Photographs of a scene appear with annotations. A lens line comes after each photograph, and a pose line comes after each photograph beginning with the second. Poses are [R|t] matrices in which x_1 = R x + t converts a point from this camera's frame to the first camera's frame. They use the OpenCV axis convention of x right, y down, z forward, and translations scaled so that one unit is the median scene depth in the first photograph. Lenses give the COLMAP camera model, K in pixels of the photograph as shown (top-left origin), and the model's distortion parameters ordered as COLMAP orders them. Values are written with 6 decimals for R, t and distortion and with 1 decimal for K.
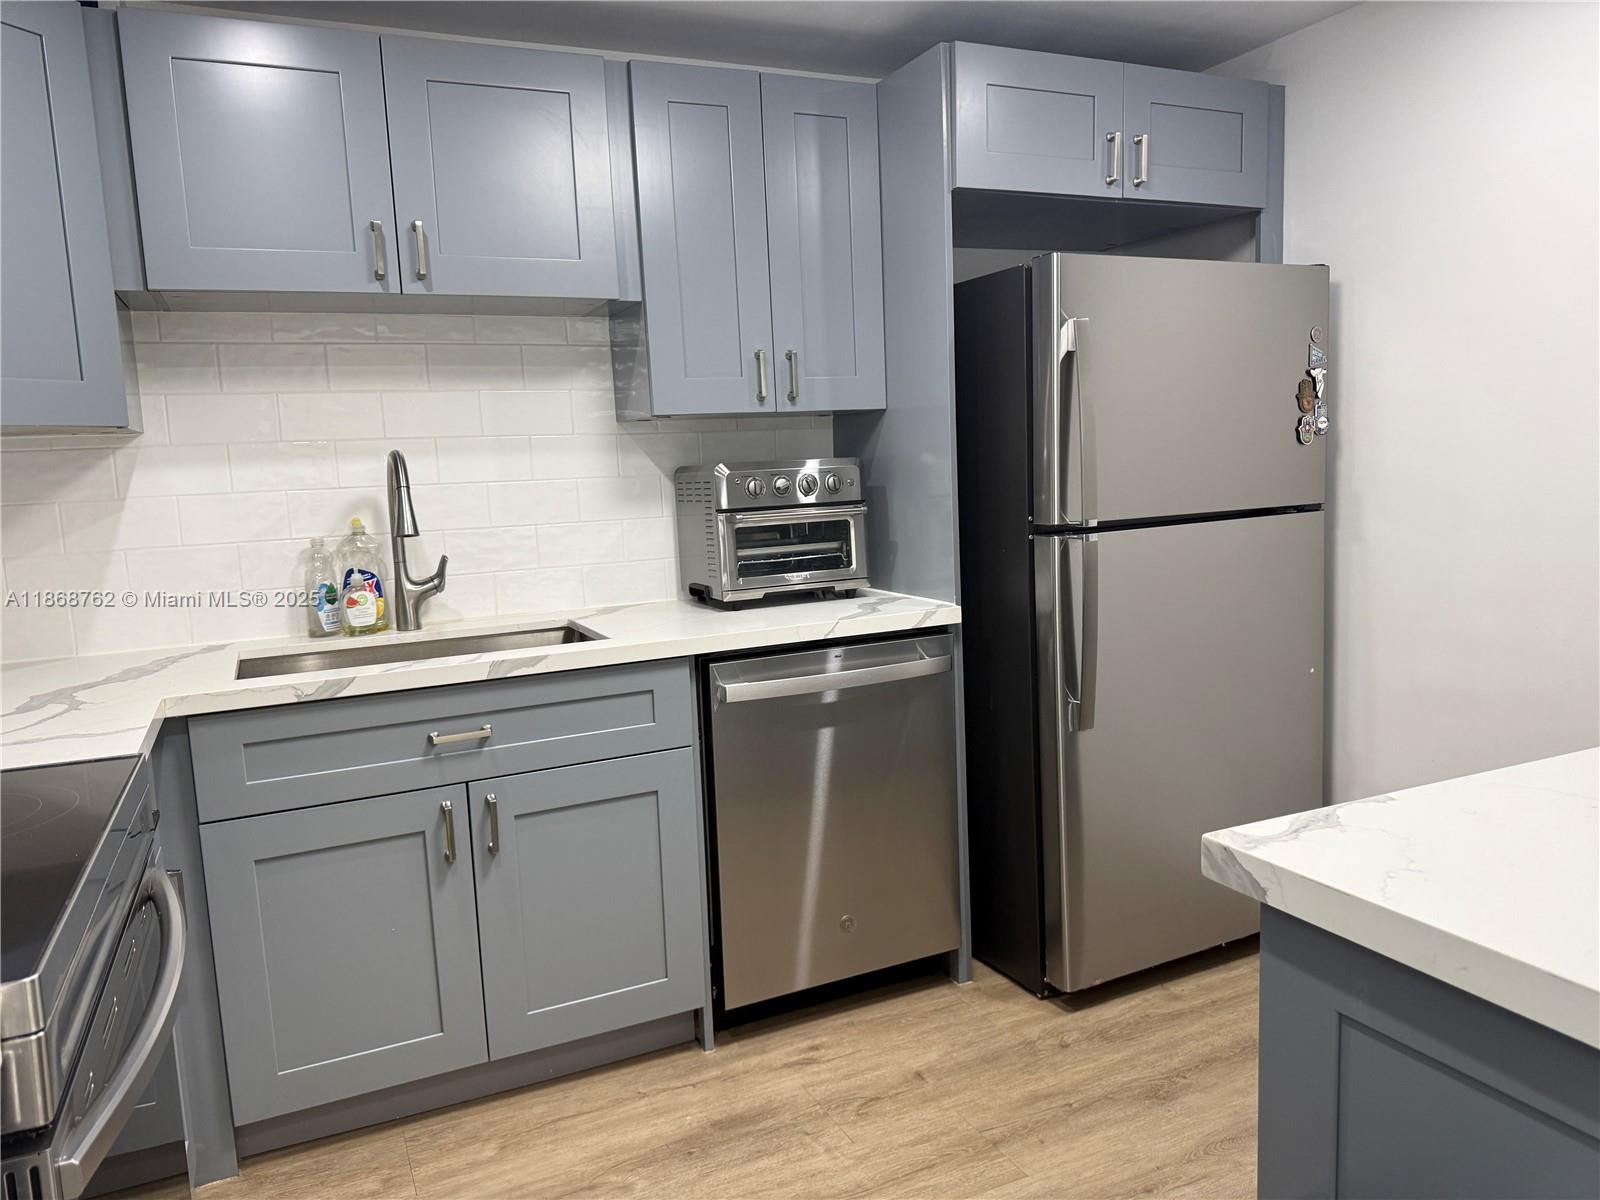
lens RADIAL K [[1142.0, 0, 797.2], [0, 1142.0, 599.4], [0, 0, 1]] dist [0.014268, -0.021827]
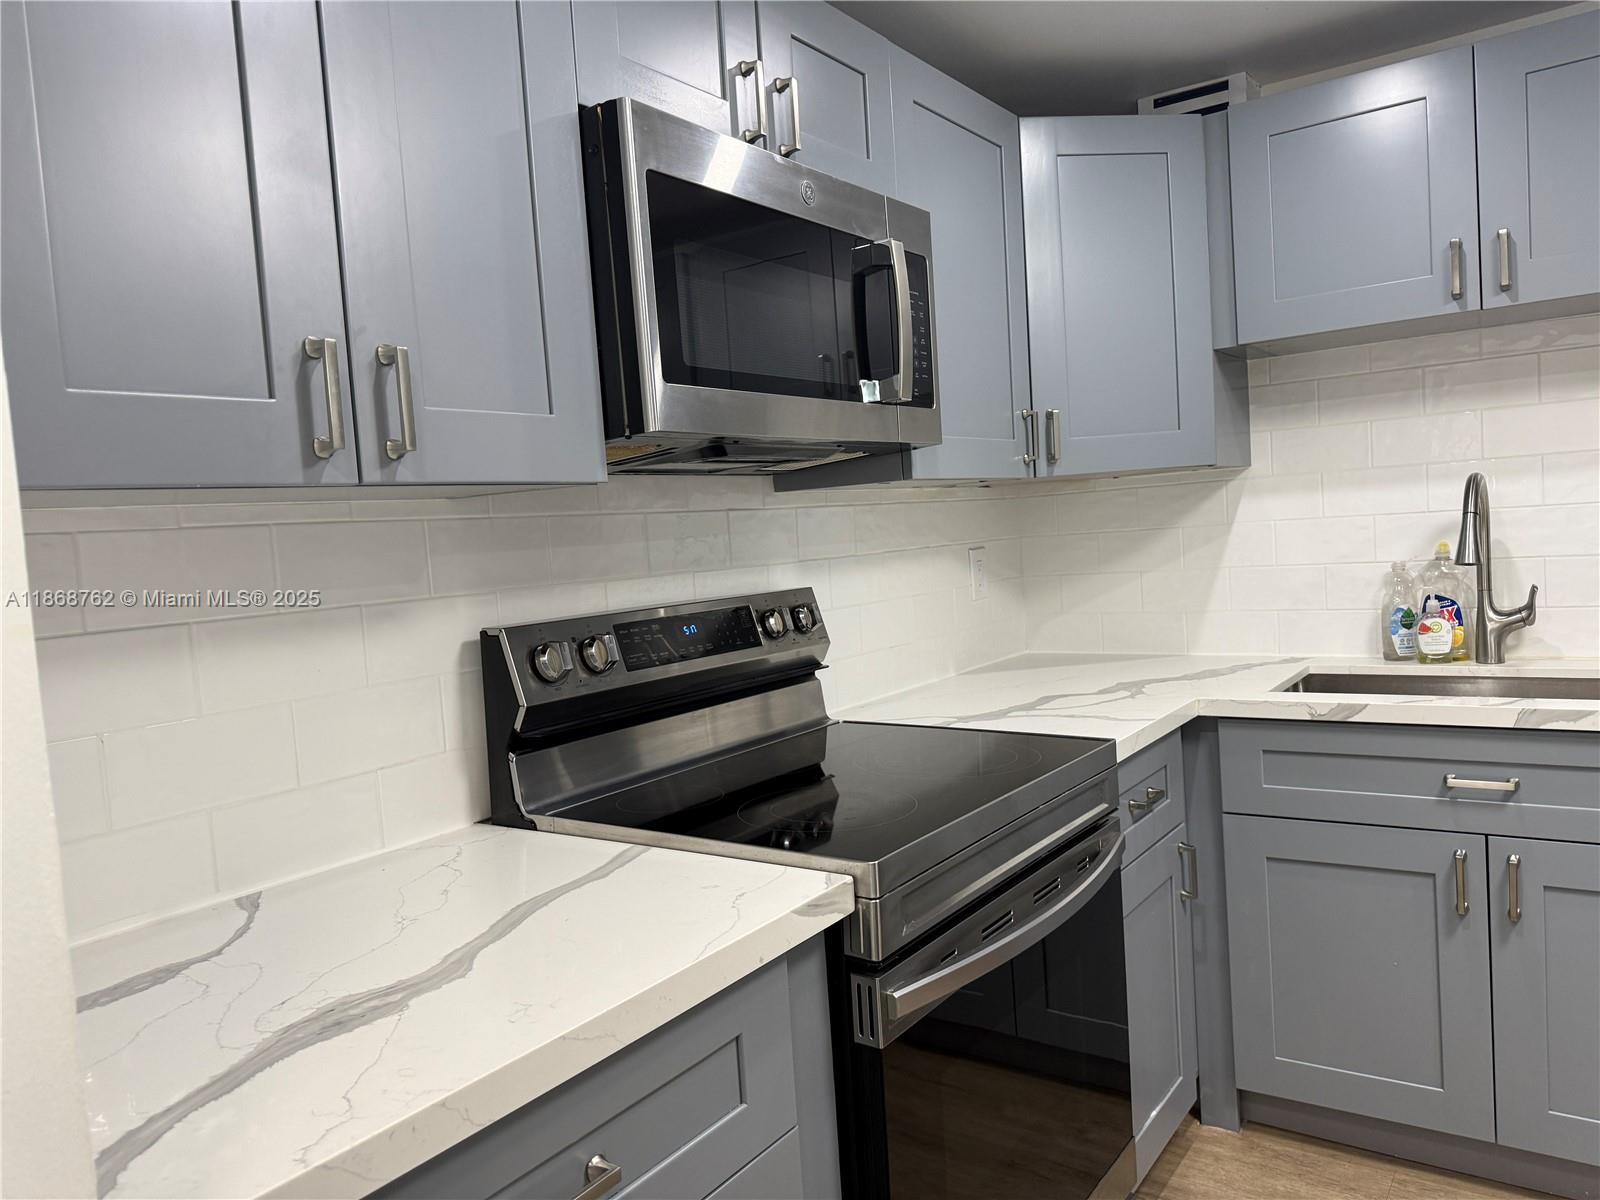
lens RADIAL K [[1142.0, 0, 786.6], [0, 1142.0, 597.9], [0, 0, 1]] dist [0.014268, -0.021827]
pose [[0.488506, 0.061296, -0.870405, 0.201826], [-0.061060, 0.997486, 0.035976, -0.026402], [0.870422, 0.035572, 0.491020, 0.040406]]
